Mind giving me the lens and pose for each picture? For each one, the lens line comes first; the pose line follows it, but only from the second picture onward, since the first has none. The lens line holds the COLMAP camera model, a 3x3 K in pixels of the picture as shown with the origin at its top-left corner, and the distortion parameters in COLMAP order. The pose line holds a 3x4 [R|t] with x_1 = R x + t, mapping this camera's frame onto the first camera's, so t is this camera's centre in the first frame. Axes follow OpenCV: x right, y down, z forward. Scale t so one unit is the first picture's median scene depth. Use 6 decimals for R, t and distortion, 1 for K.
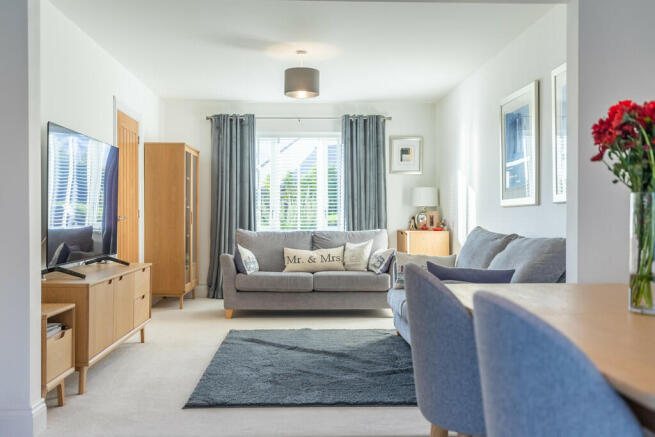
lens RADIAL K [[658.2, 0, 327.1], [0, 658.2, 216.8], [0, 0, 1]] dist [0.010757, 0.000000]
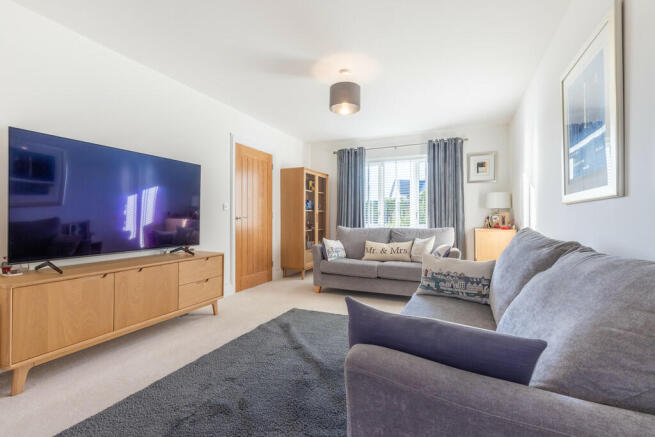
lens RADIAL K [[299.5, 0, 329.5], [0, 299.5, 217.1], [0, 0, 1]] dist [-0.006157, -0.000692]
pose [[0.893458, -0.001489, -0.449145, 0.122457], [-0.000171, 0.999993, -0.003655, 0.001884], [0.449148, 0.003342, 0.893451, 0.384294]]
